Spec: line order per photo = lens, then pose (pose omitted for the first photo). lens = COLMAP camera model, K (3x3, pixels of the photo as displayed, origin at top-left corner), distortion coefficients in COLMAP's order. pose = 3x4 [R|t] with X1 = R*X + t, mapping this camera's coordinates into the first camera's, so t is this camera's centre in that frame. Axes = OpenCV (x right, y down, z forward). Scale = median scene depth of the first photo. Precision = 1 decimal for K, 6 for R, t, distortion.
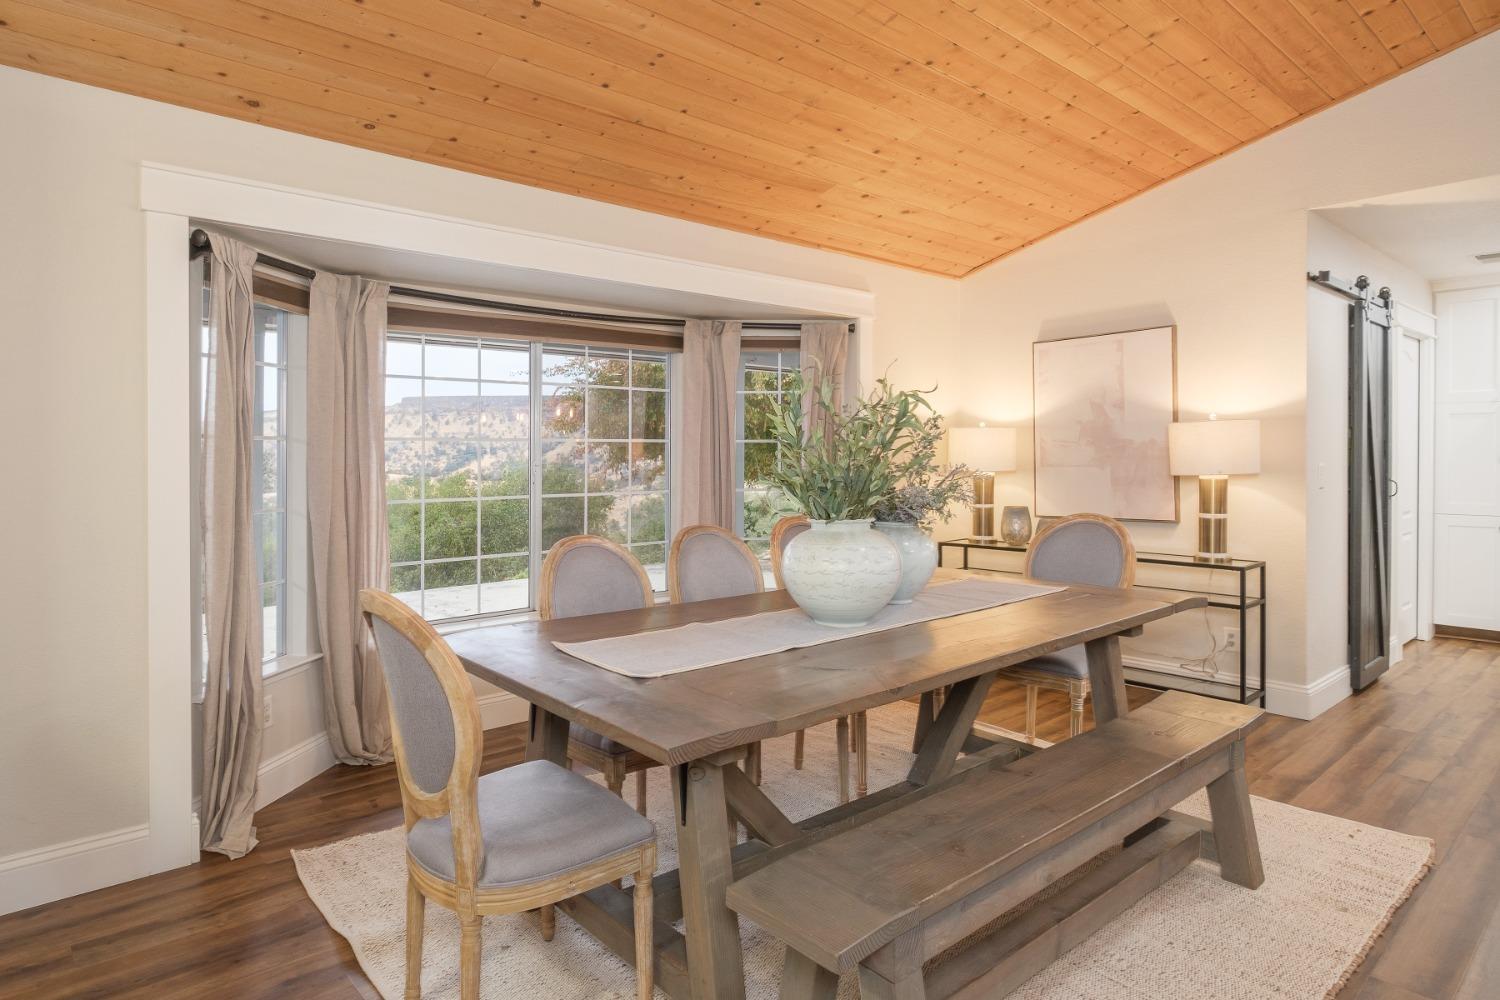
lens RADIAL K [[861.6, 0, 688.4], [0, 861.6, 456.8], [0, 0, 1]] dist [-0.004271, -0.001637]
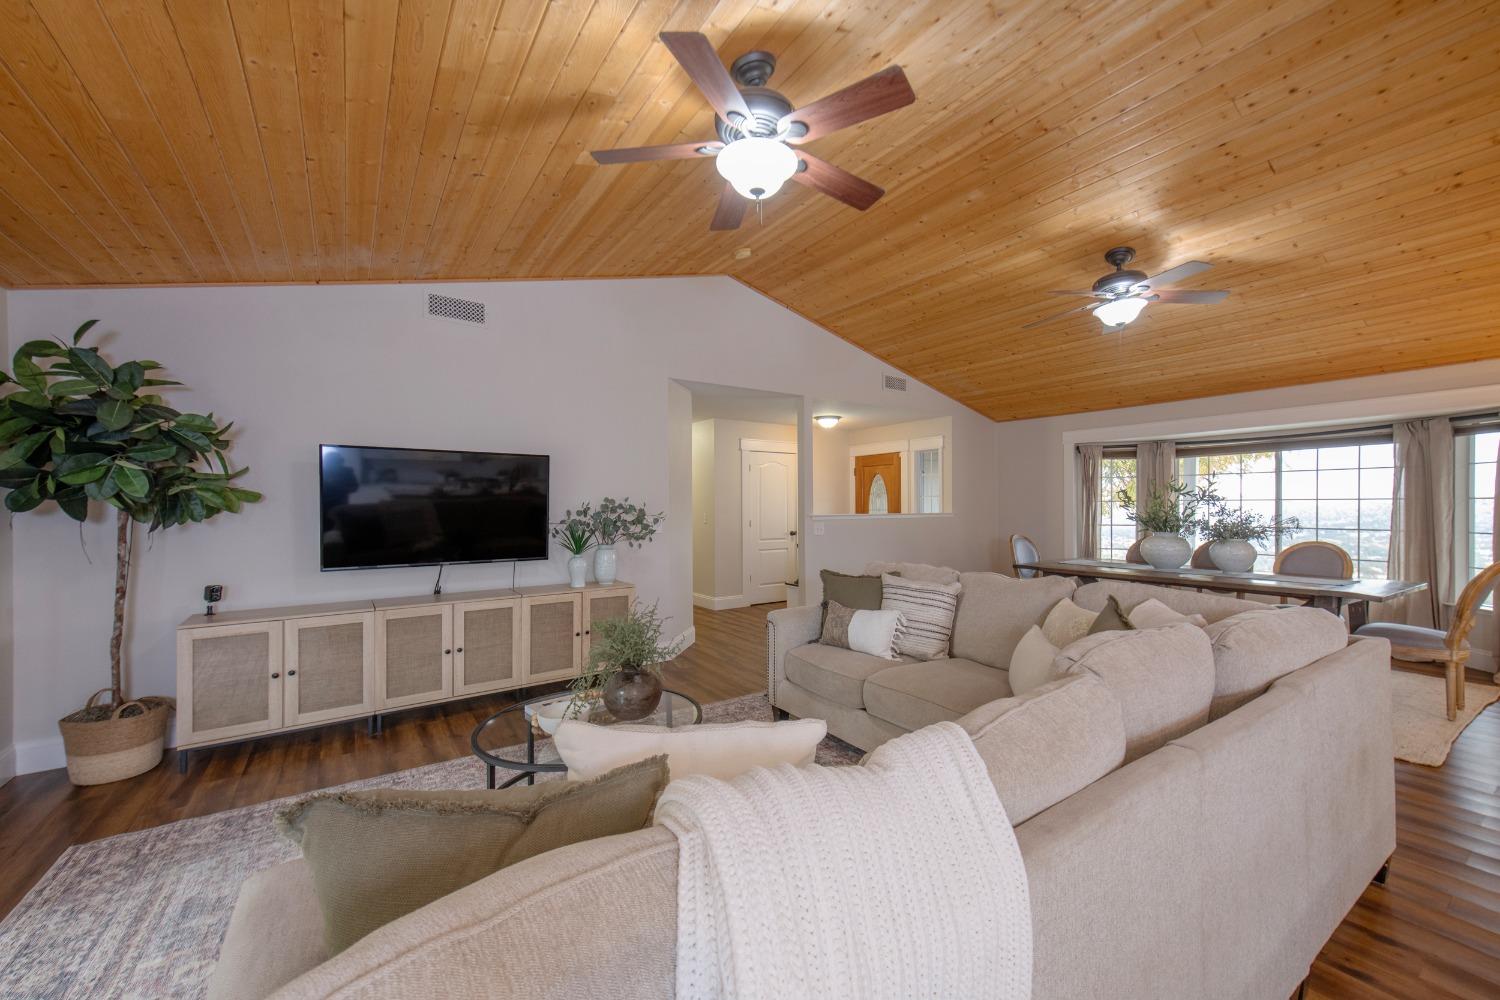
lens RADIAL K [[593.7, 0, 768.7], [0, 593.7, 510.2], [0, 0, 1]] dist [0.021148, 0.000172]
pose [[-0.081993, 0.014666, -0.996525, 1.444156], [0.001351, 0.999892, 0.014605, -0.019068], [0.996632, -0.000148, -0.082004, -0.078366]]
